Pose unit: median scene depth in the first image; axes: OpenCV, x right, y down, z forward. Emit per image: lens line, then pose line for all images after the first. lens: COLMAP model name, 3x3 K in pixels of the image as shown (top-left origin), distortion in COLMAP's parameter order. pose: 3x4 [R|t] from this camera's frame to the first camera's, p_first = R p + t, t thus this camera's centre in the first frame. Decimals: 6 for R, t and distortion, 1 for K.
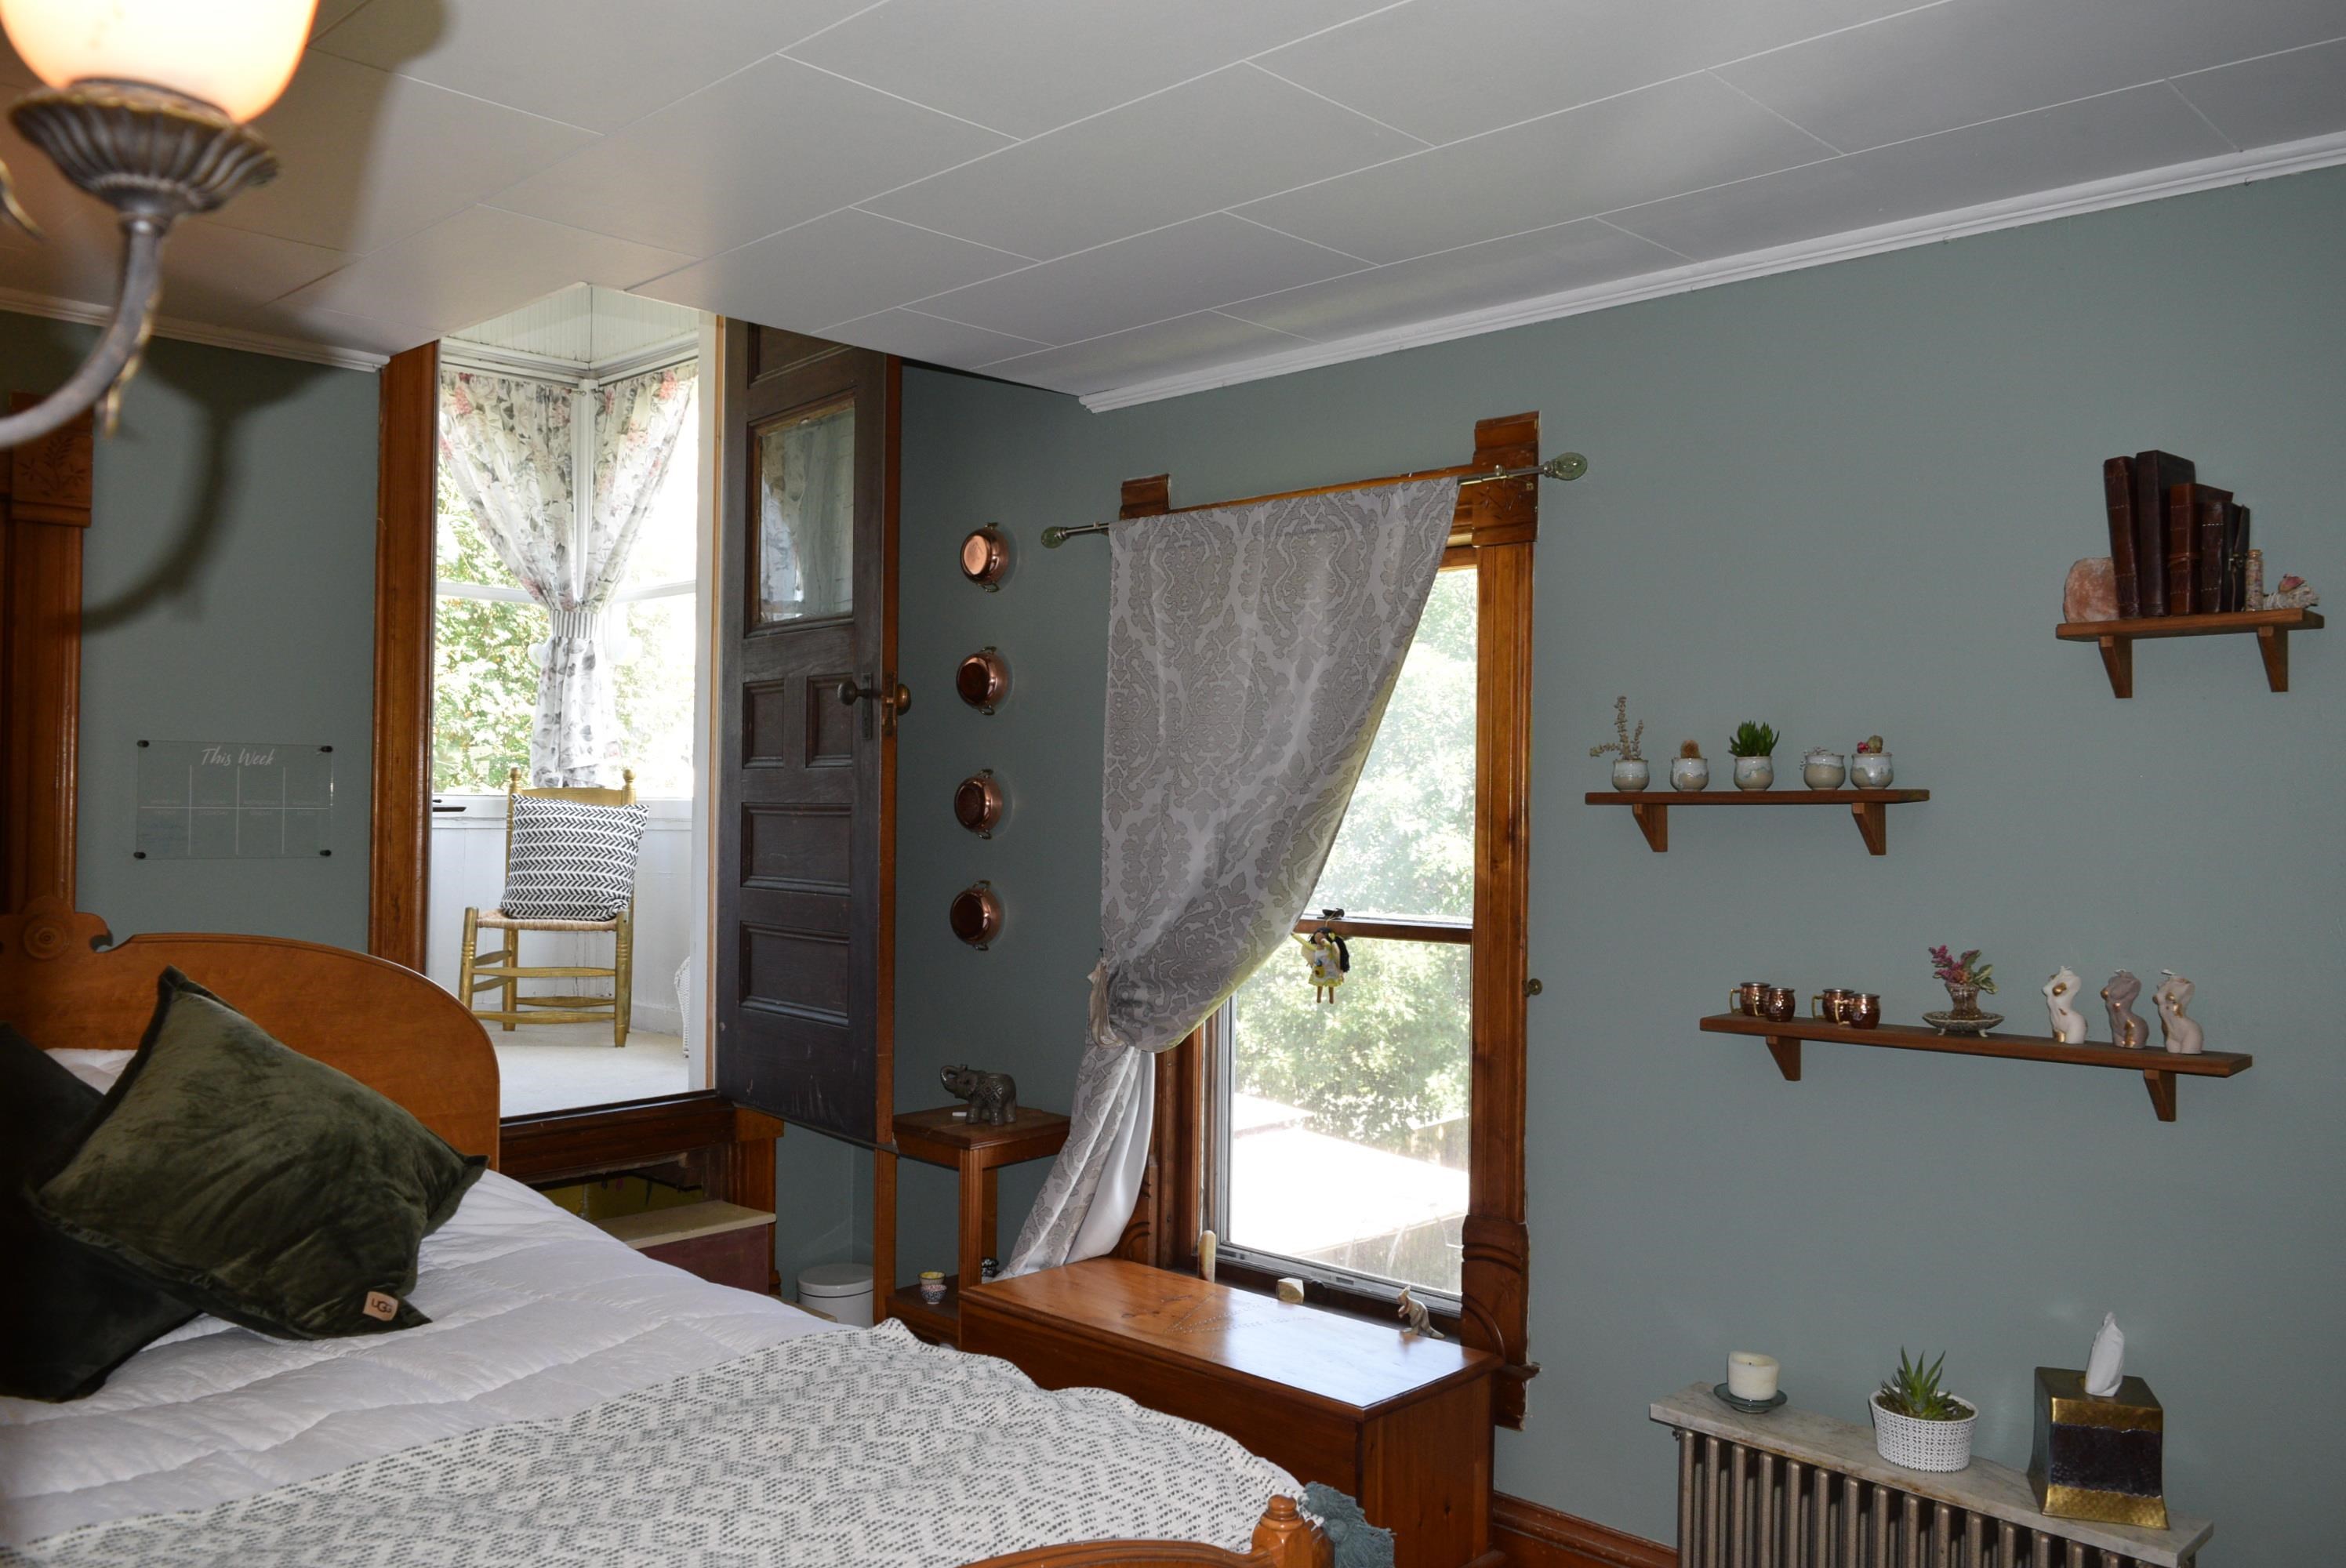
lens RADIAL K [[1835.0, 0, 1177.7], [0, 1835.0, 786.5], [0, 0, 1]] dist [-0.015865, 0.008082]
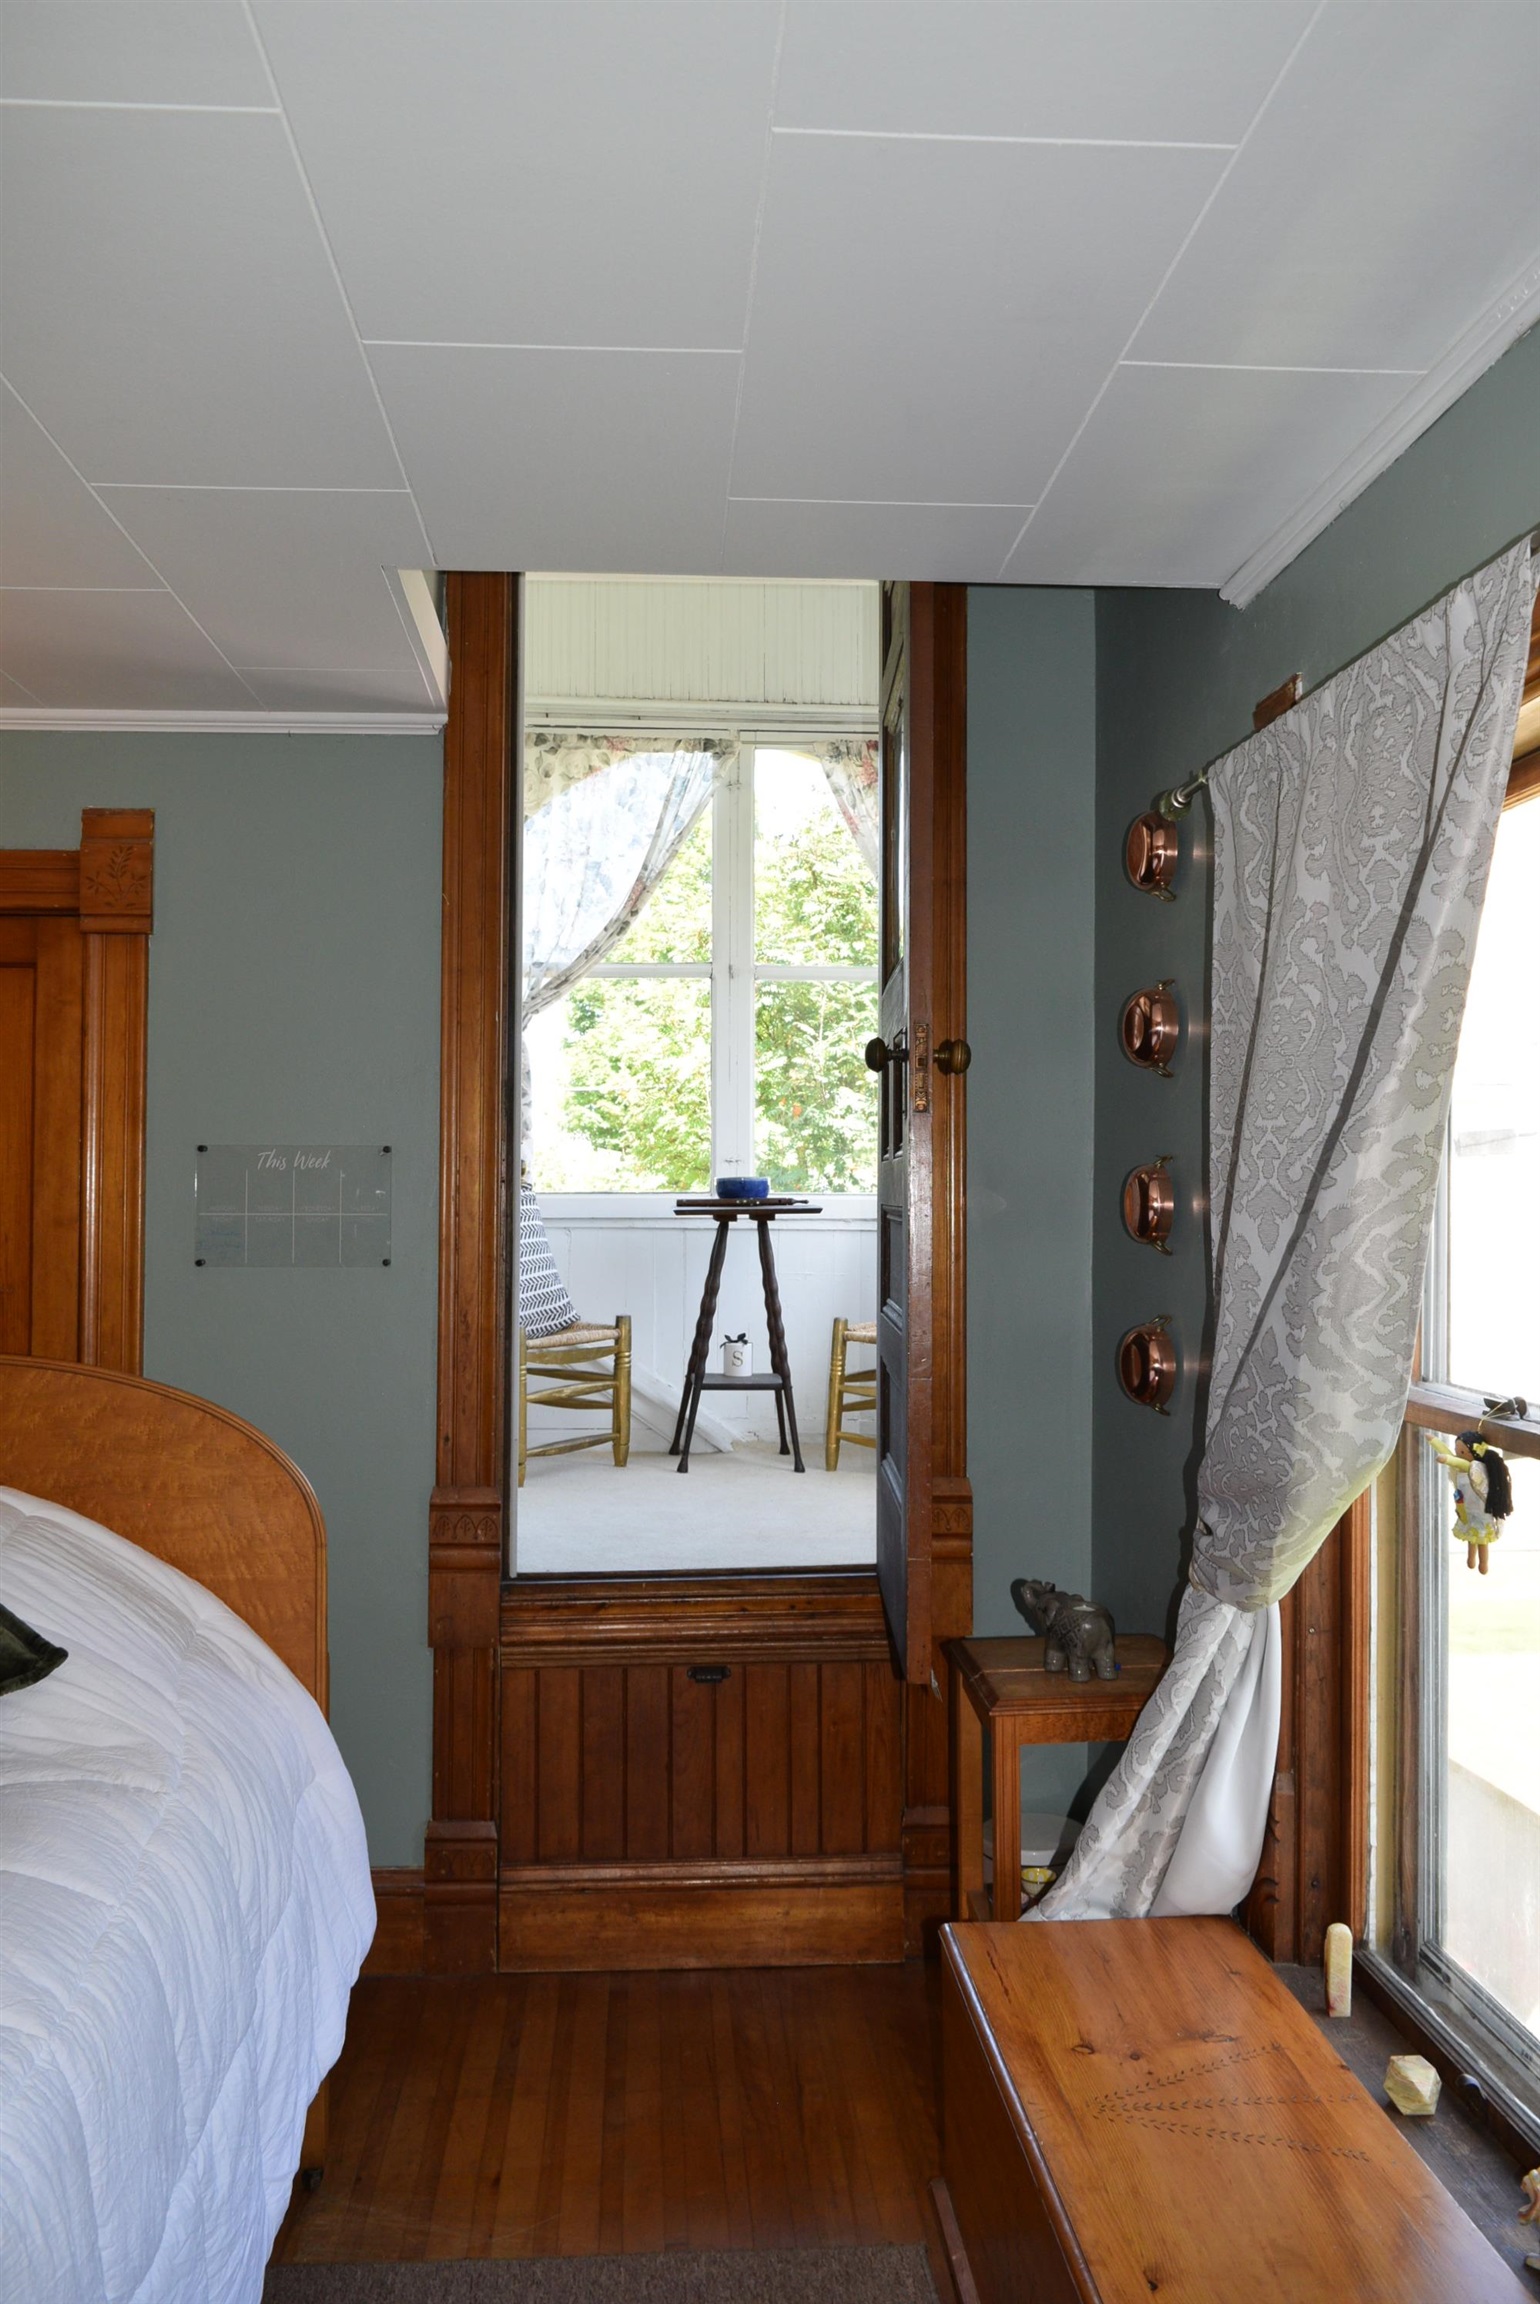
lens RADIAL K [[1802.2, 0, 766.7], [0, 1802.2, 1157.7], [0, 0, 1]] dist [-0.015865, 0.008082]
pose [[0.741108, -0.020838, -0.671062, 0.286836], [0.011771, 0.999768, -0.018046, 0.002284], [0.671283, 0.005474, 0.741181, 0.461185]]
